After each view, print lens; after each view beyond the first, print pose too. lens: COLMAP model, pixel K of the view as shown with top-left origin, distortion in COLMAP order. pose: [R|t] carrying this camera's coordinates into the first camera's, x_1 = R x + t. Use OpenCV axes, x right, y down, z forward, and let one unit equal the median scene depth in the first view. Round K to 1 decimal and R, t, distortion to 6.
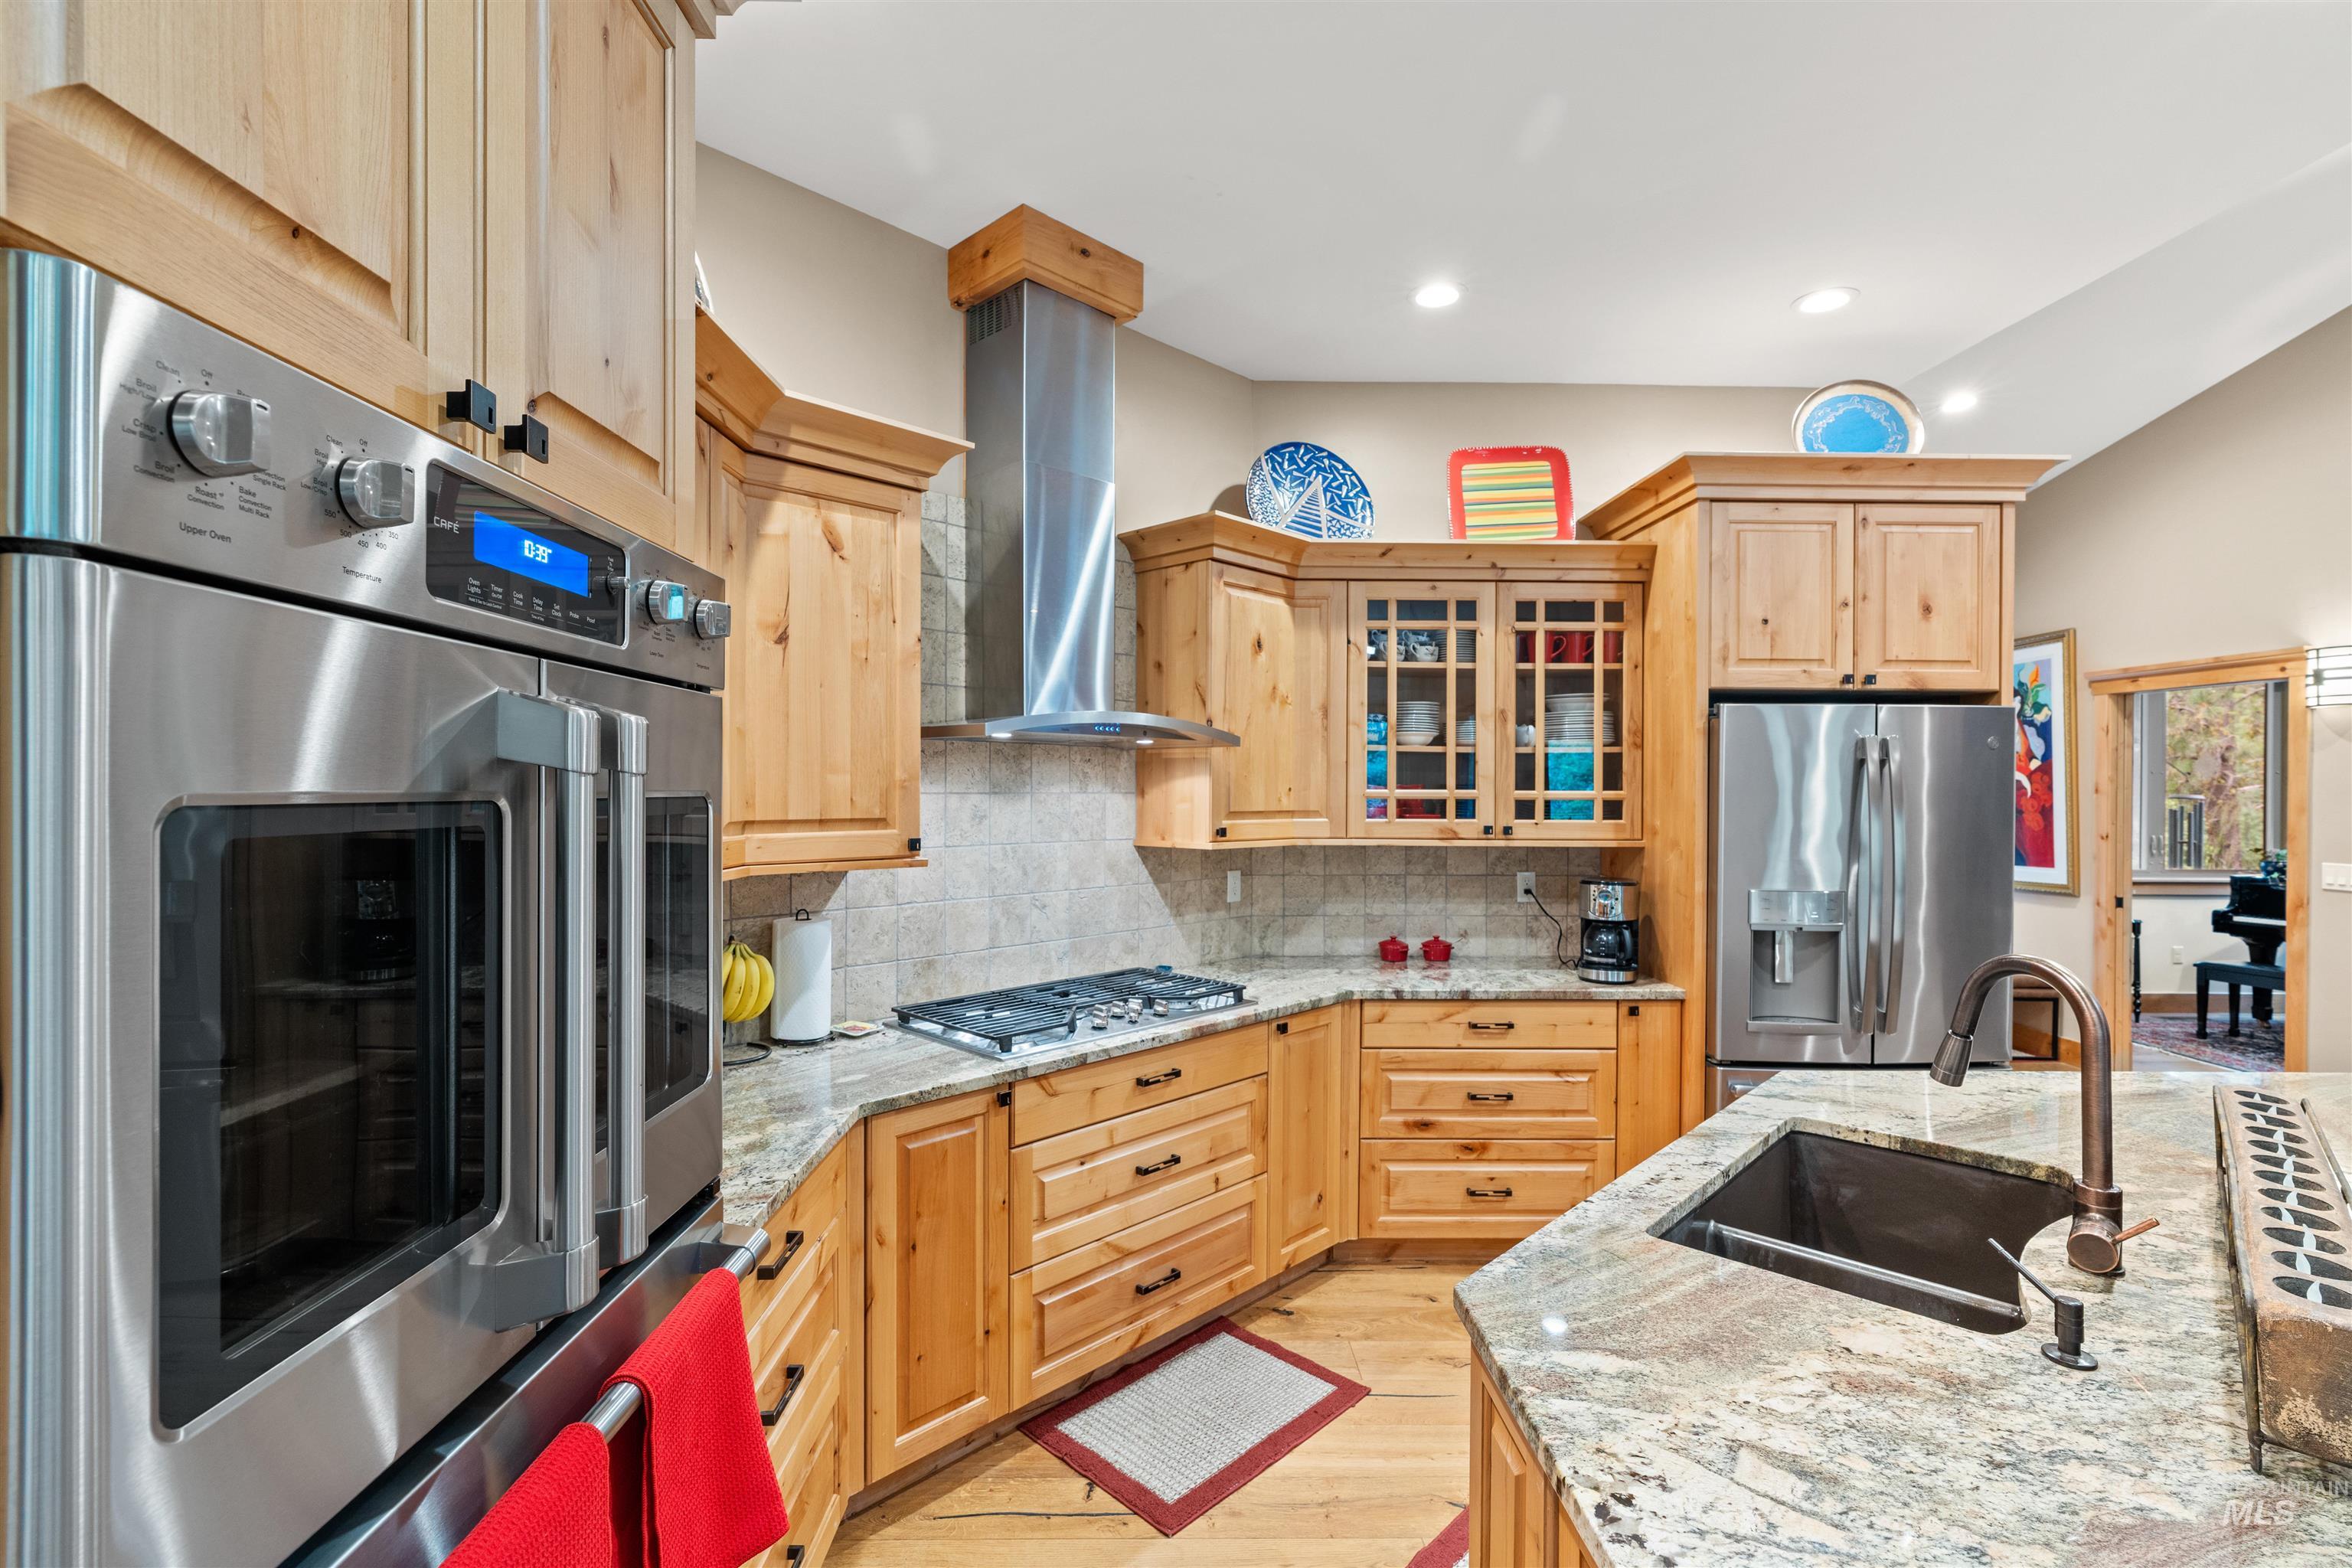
lens RADIAL K [[1062.2, 0, 1176.0], [0, 1062.2, 784.0], [0, 0, 1]] dist [-0.002964, 0.000277]
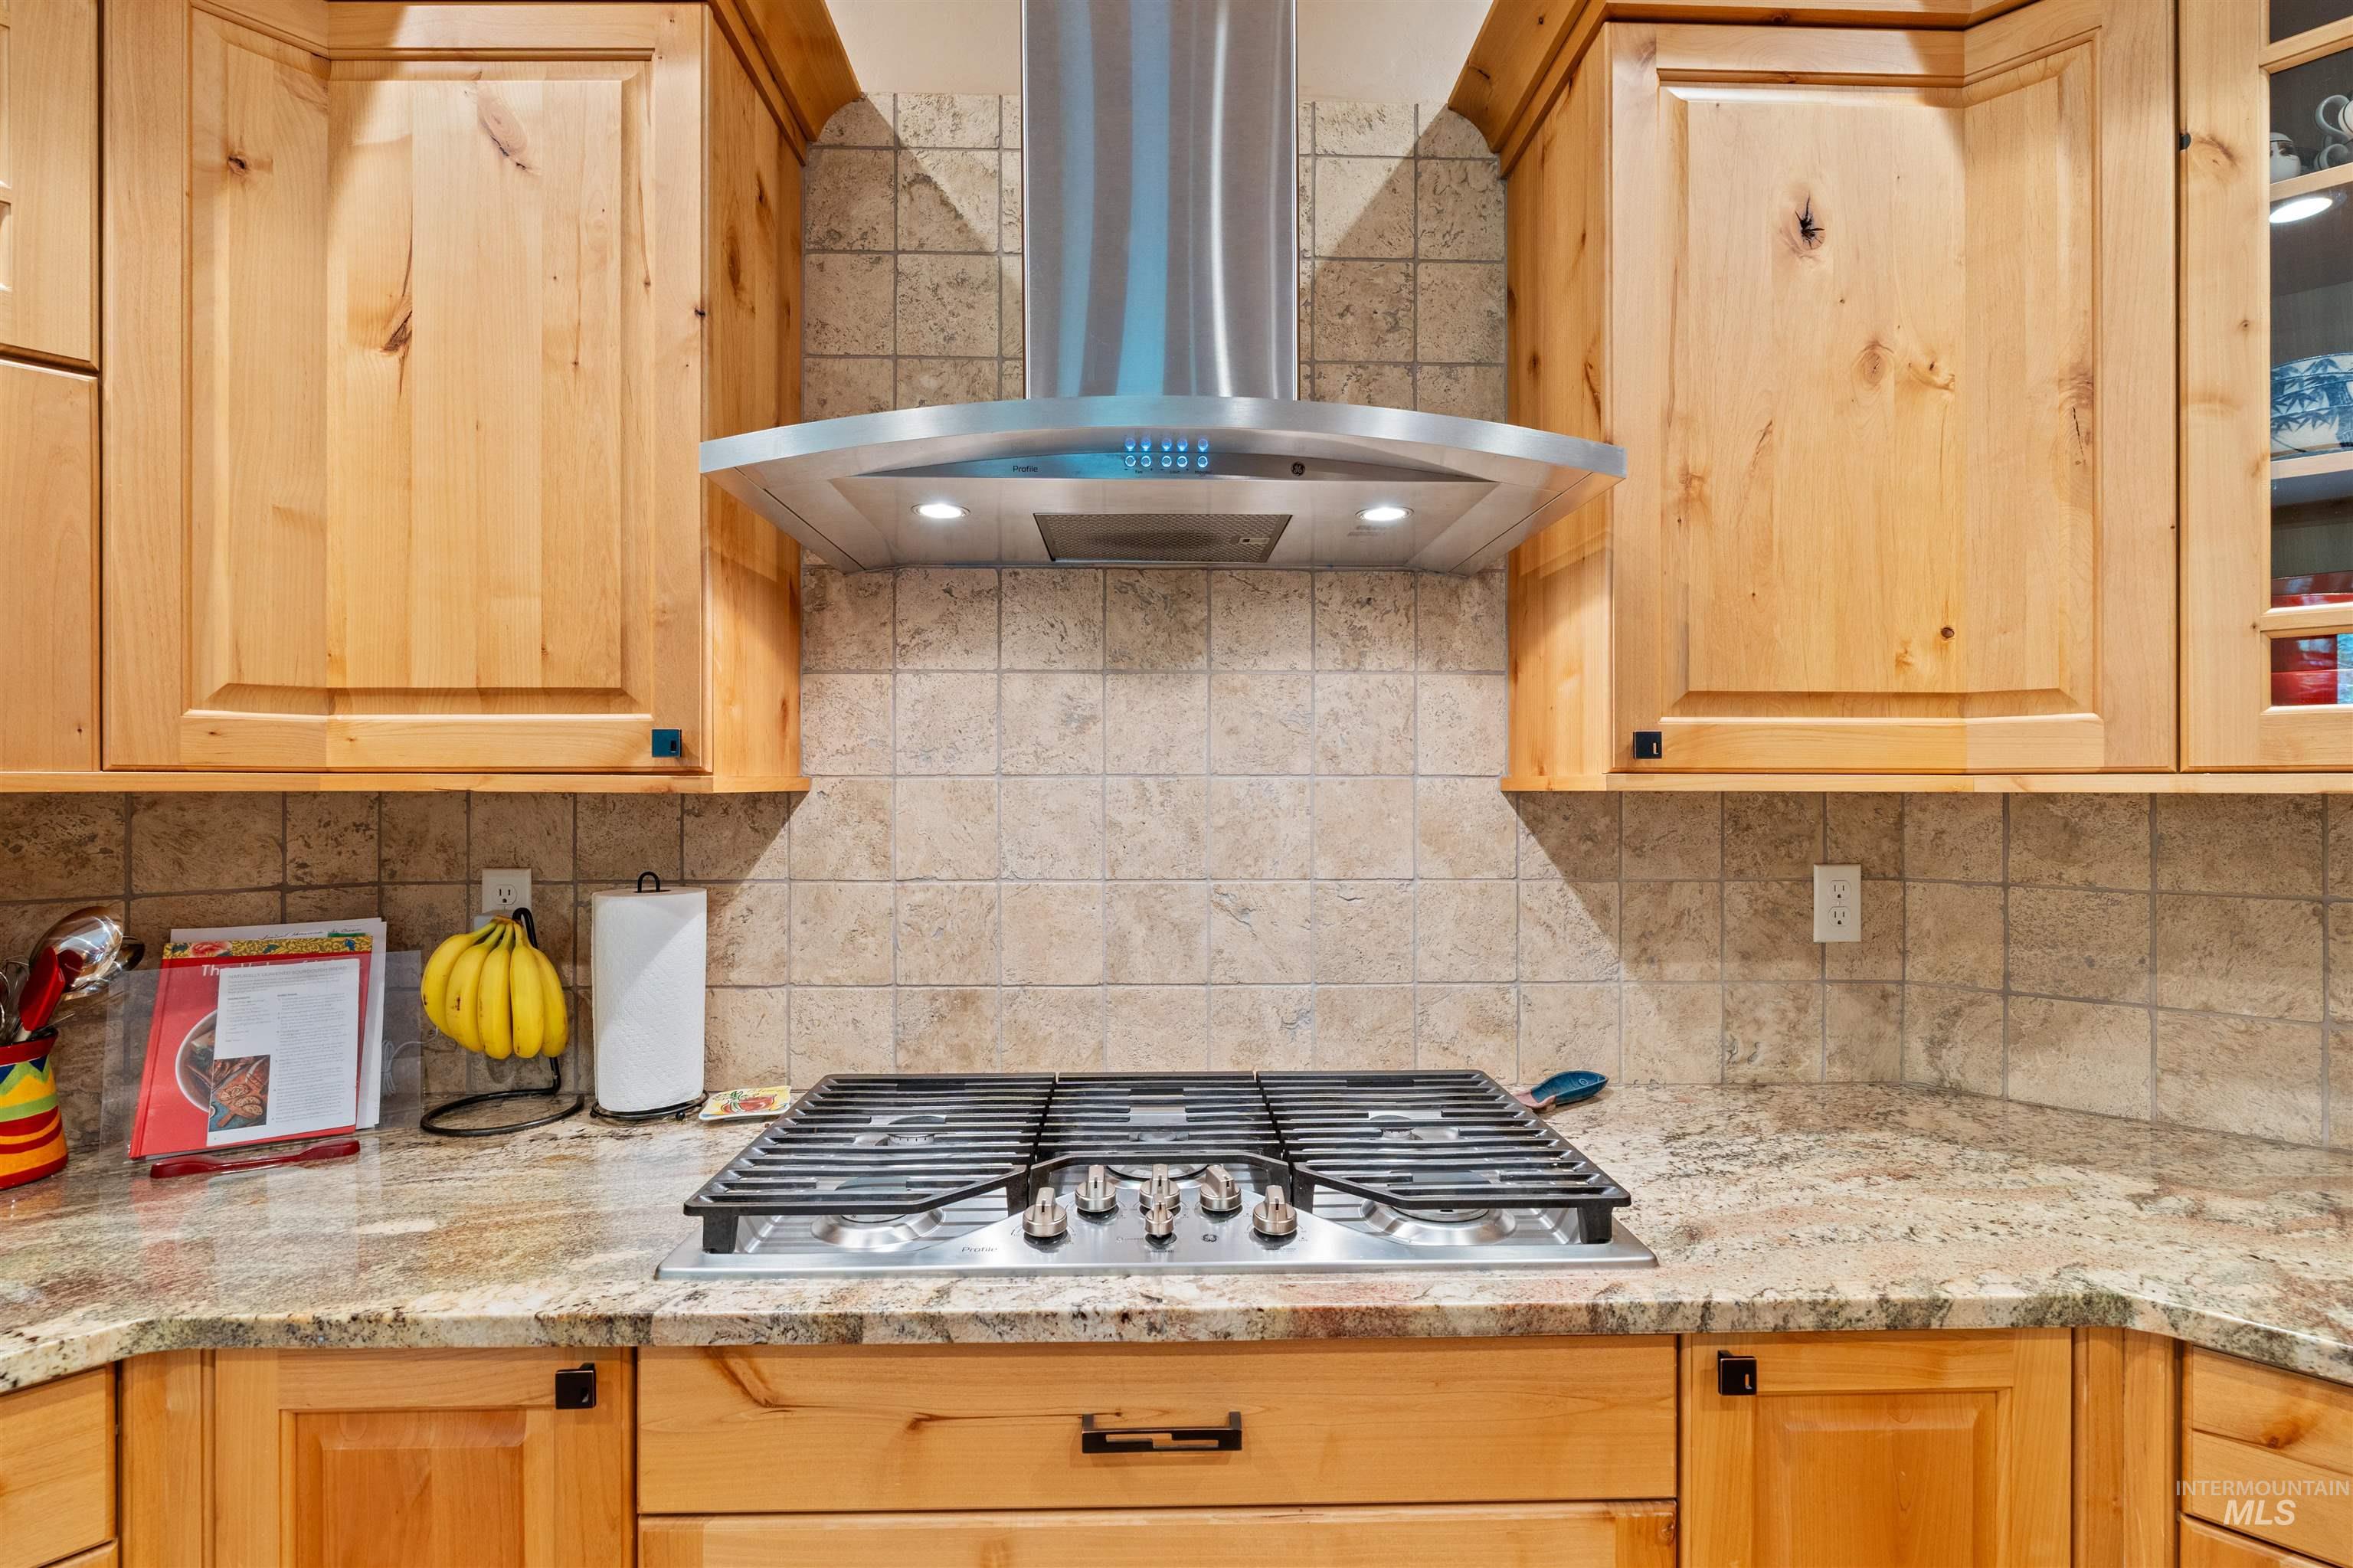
lens RADIAL K [[1062.7, 0, 1176.5], [0, 1062.7, 784.0], [0, 0, 1]] dist [-0.002964, 0.000277]
pose [[0.714237, -0.007157, -0.699868, 0.184631], [0.006095, 0.999973, -0.004006, 0.059638], [0.699878, -0.001404, 0.714261, 0.628157]]
